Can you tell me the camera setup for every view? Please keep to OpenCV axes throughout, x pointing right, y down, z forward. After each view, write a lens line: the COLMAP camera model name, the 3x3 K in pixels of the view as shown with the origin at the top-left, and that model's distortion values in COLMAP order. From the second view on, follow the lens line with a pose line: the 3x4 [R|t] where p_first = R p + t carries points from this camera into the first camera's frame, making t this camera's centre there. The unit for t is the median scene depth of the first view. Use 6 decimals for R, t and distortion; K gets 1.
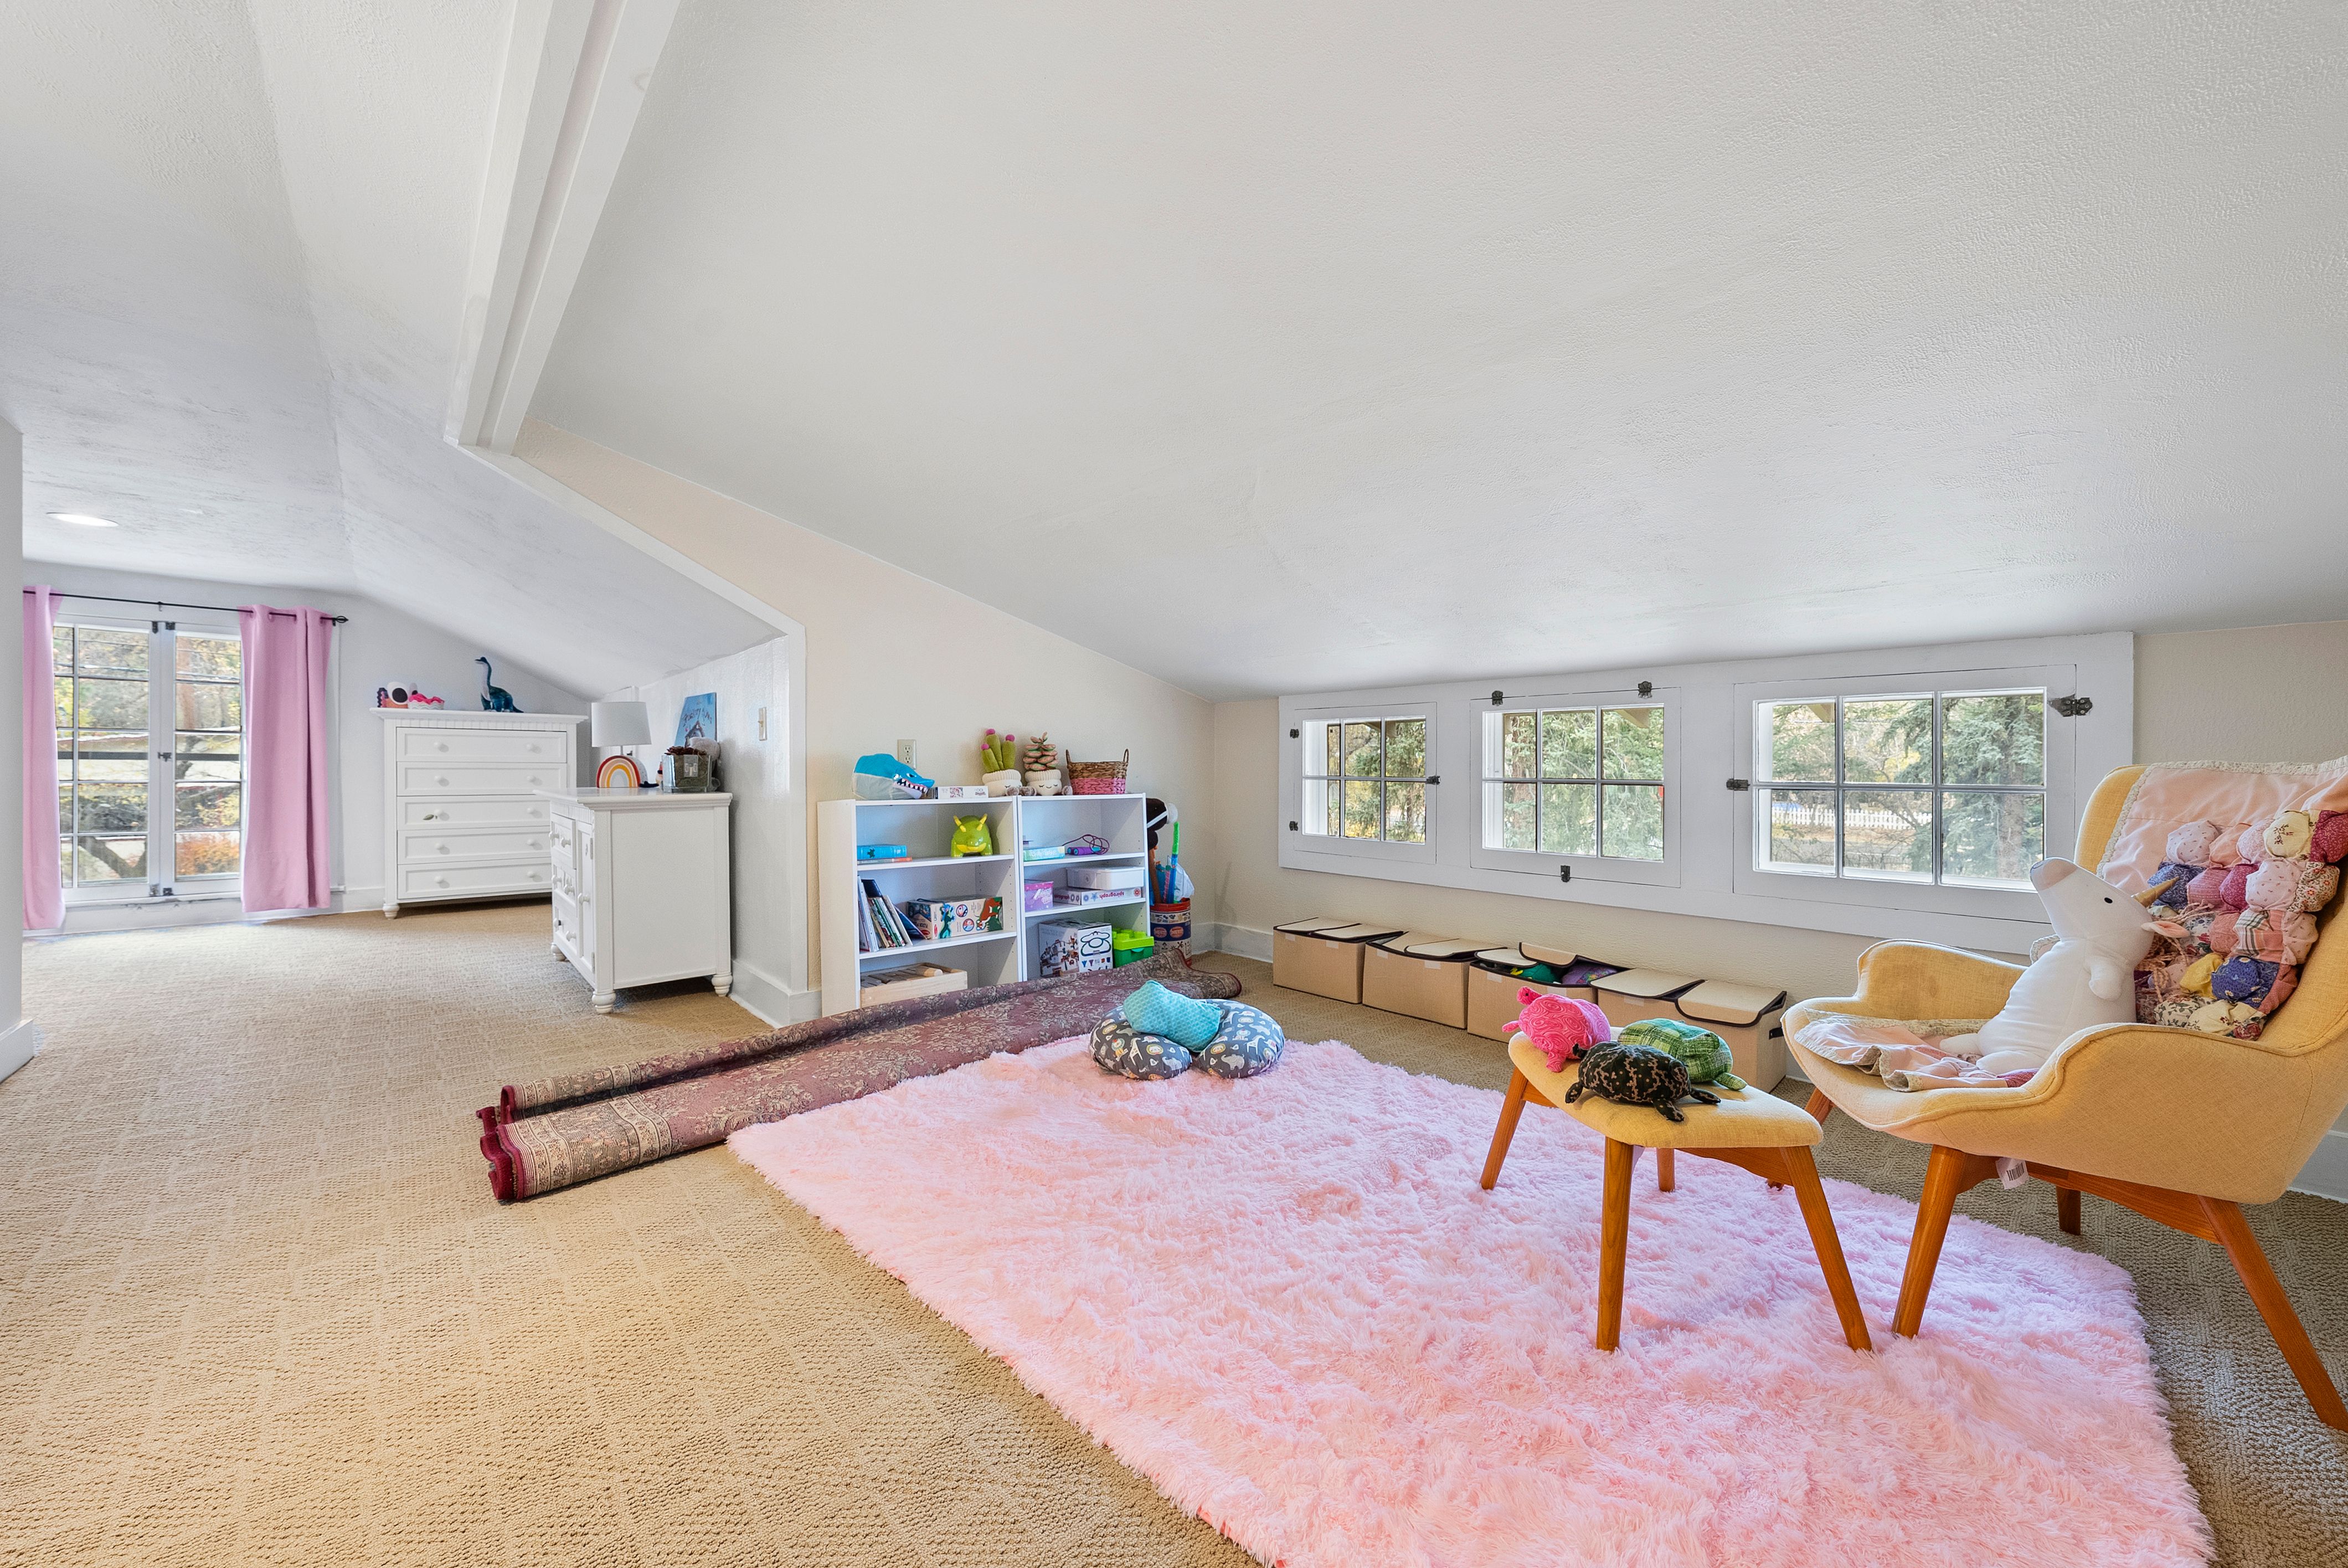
lens RADIAL K [[863.5, 0, 1164.8], [0, 863.5, 779.5], [0, 0, 1]] dist [0.000495, -0.000244]
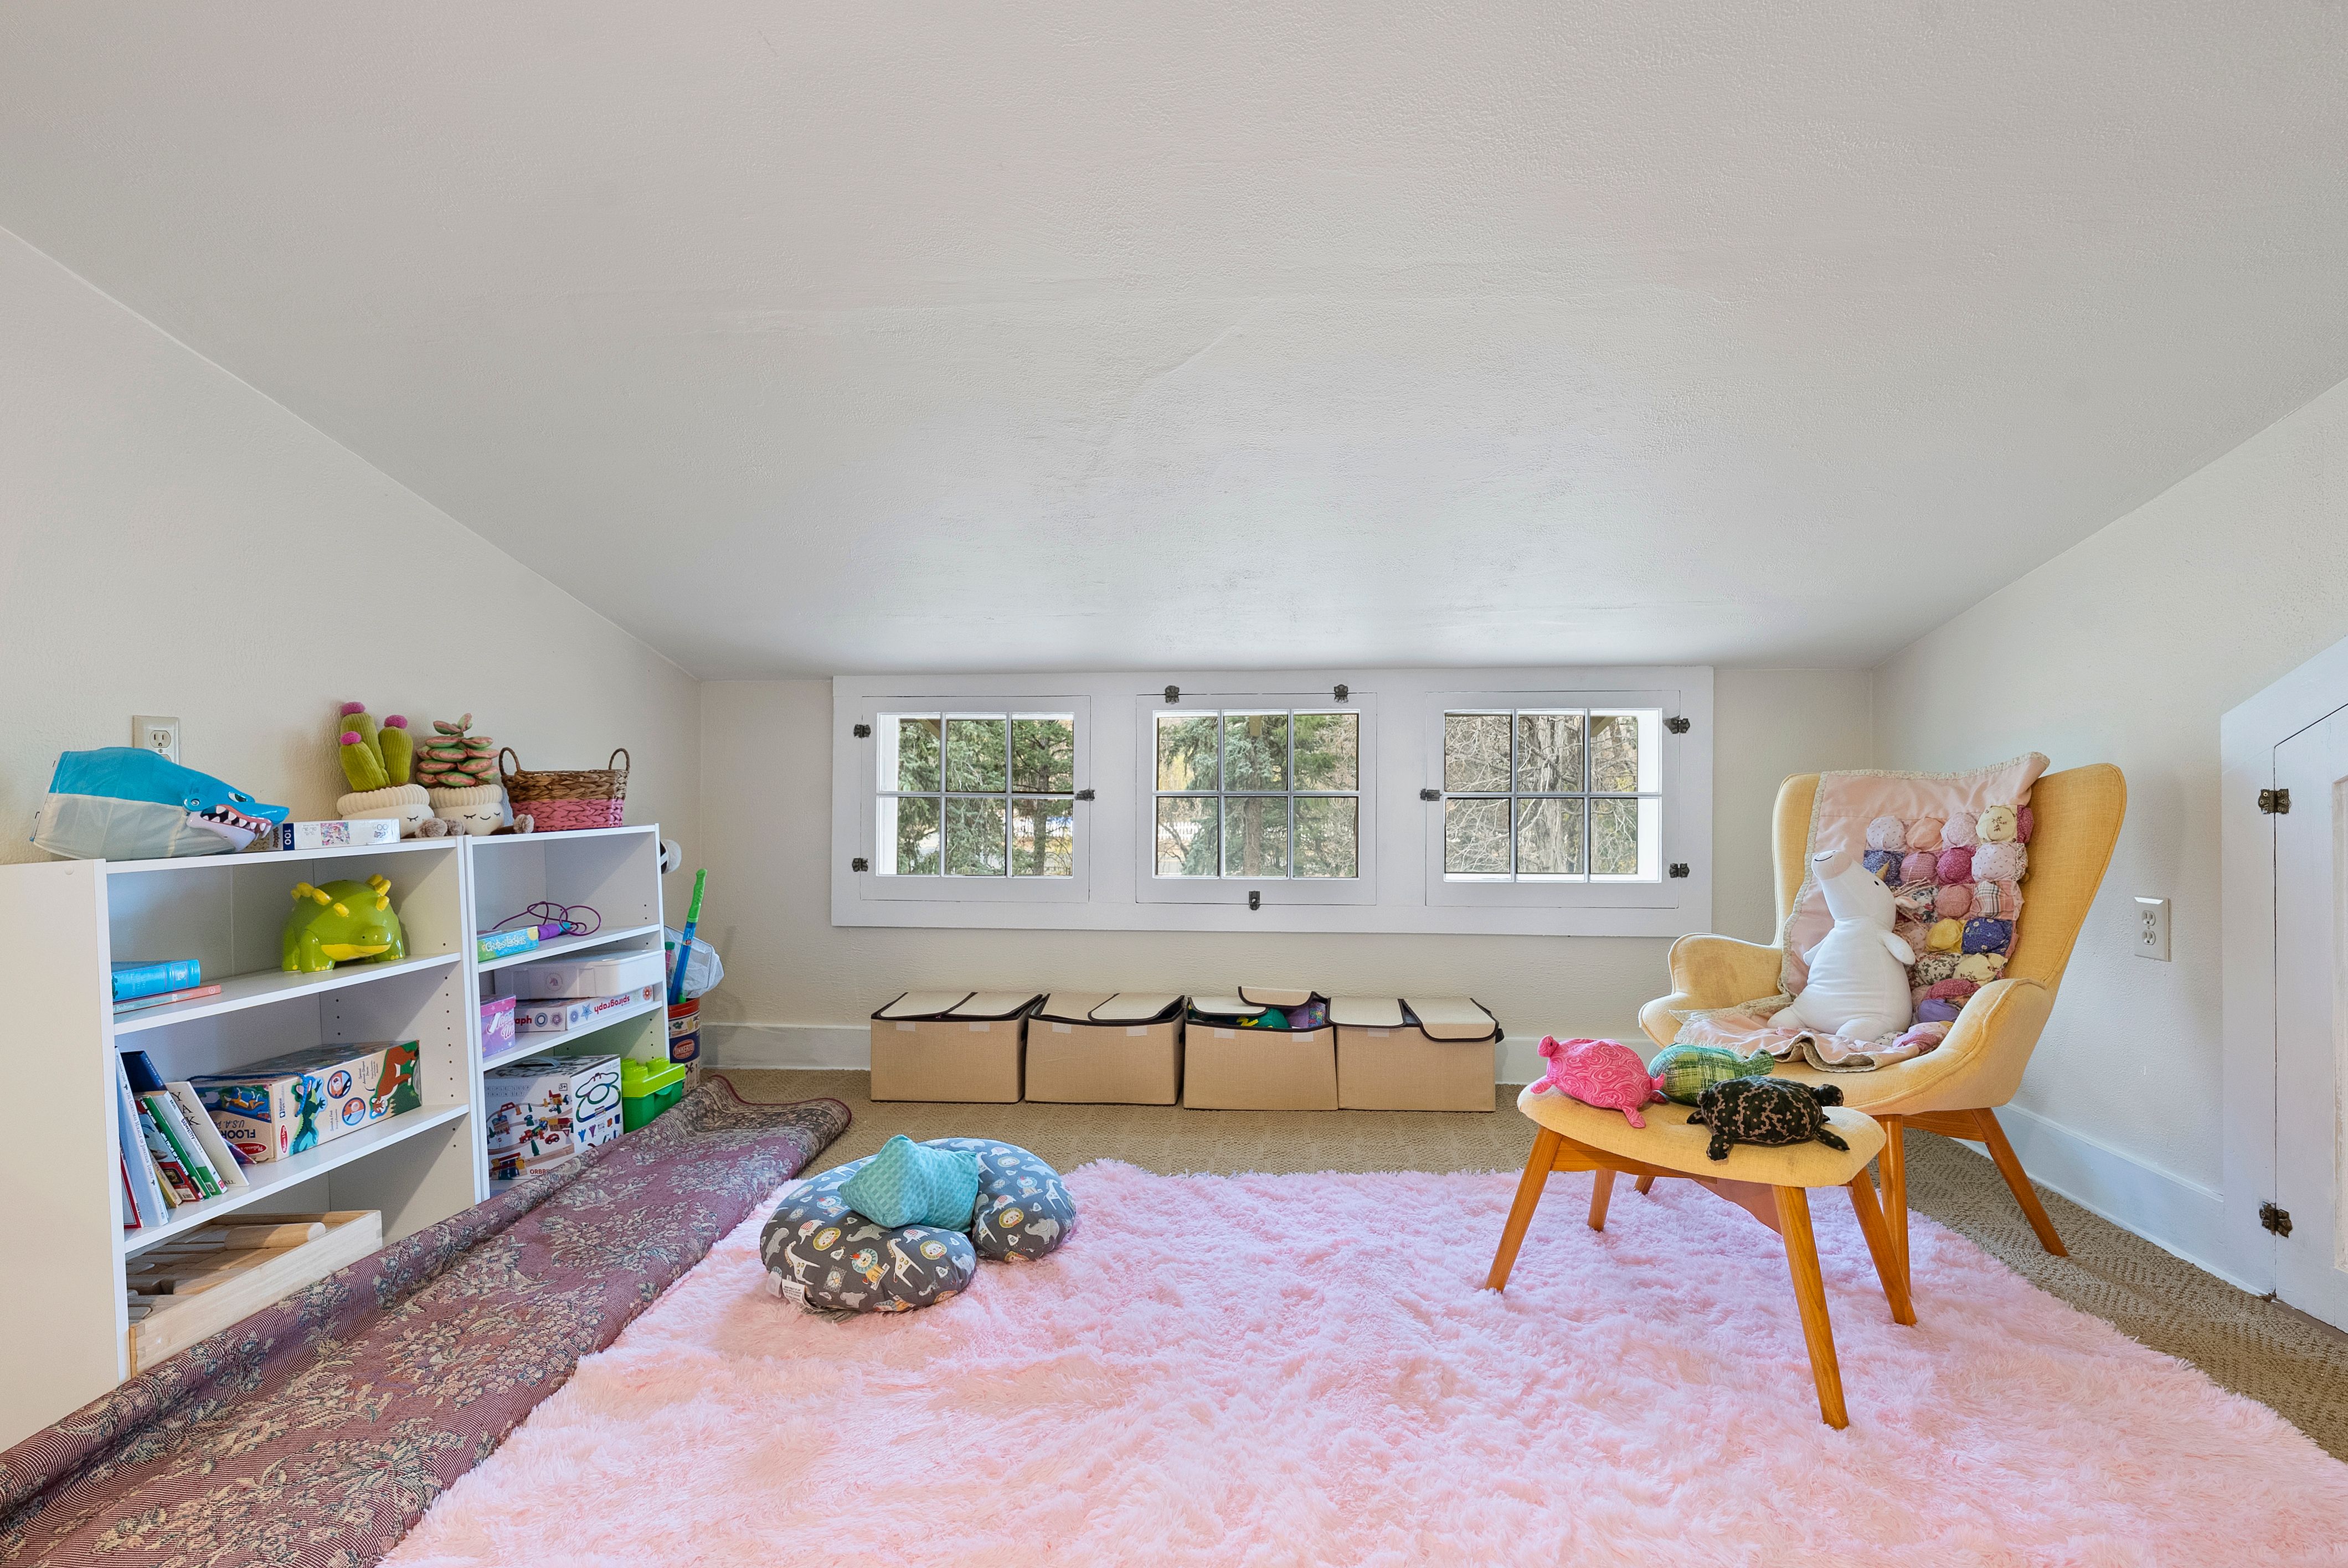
lens RADIAL K [[1038.1, 0, 1178.7], [0, 1038.1, 786.9], [0, 0, 1]] dist [0.003846, -0.002688]
pose [[0.729913, -0.006726, 0.683507, -0.313027], [0.013756, 0.999894, -0.004850, -0.001362], [-0.683401, 0.012943, 0.729928, 0.294540]]
